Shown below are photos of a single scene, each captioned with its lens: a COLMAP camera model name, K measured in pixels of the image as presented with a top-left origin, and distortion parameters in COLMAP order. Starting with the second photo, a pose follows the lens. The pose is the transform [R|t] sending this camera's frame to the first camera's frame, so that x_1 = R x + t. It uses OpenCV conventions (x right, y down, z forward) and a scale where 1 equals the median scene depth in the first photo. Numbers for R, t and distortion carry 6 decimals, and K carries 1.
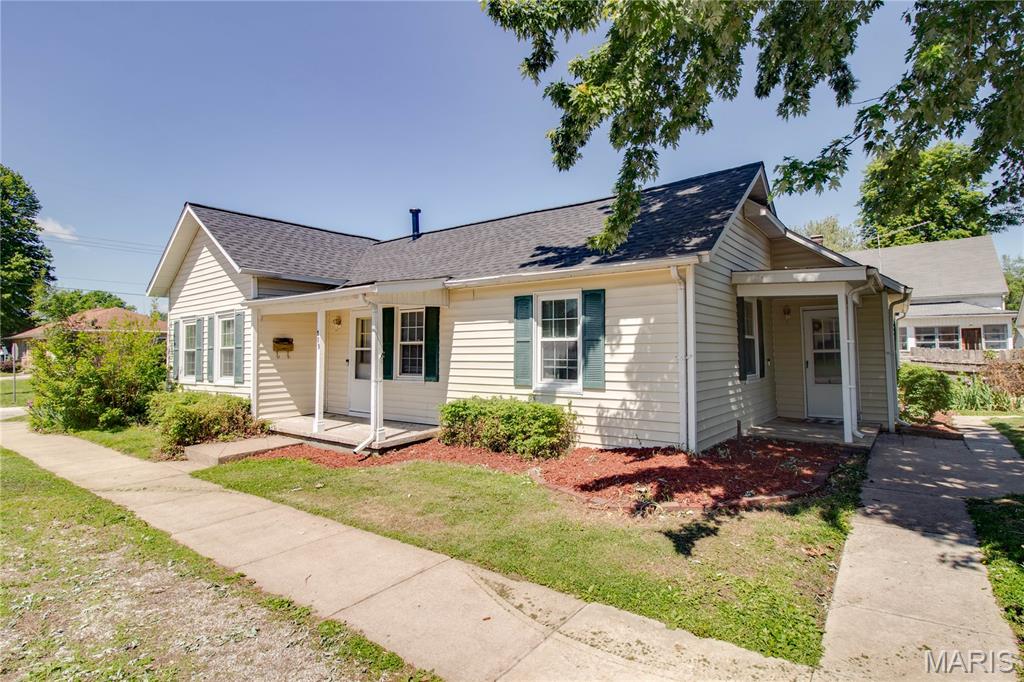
lens RADIAL K [[513.8, 0, 516.9], [0, 513.8, 333.4], [0, 0, 1]] dist [-0.014917, -0.000705]
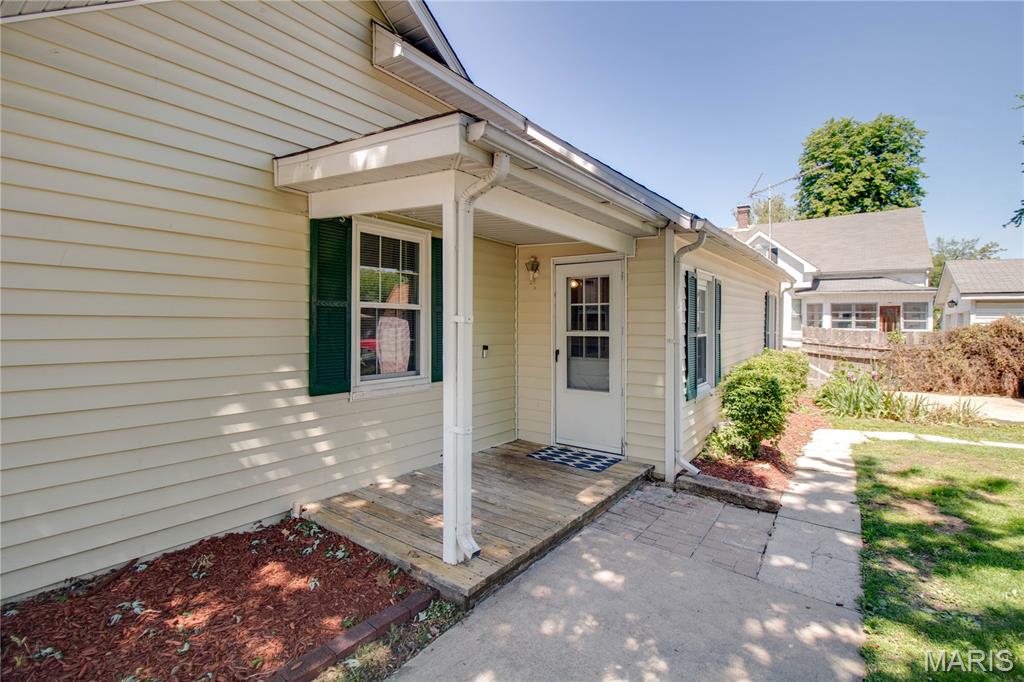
lens RADIAL K [[481.7, 0, 525.1], [0, 481.7, 329.1], [0, 0, 1]] dist [0.001503, -0.012882]
pose [[0.998349, 0.016926, 0.054889, 0.466011], [-0.019687, 0.998547, 0.050163, 0.002625], [-0.053960, -0.051161, 0.997232, 0.417805]]
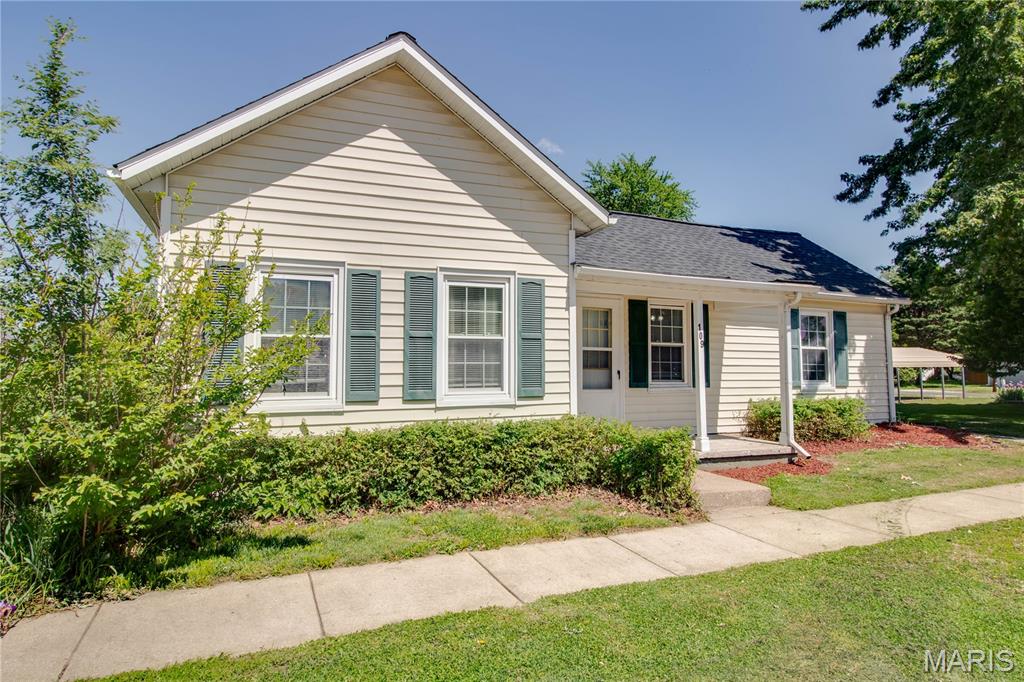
lens RADIAL K [[631.6, 0, 512.0], [0, 631.6, 341.0], [0, 0, 1]] dist [0.003974, 0.000555]
pose [[0.489106, 0.050564, 0.870758, -1.177722], [-0.036584, 0.998629, -0.037440, 0.058025], [-0.871457, -0.013544, 0.490285, 0.652268]]
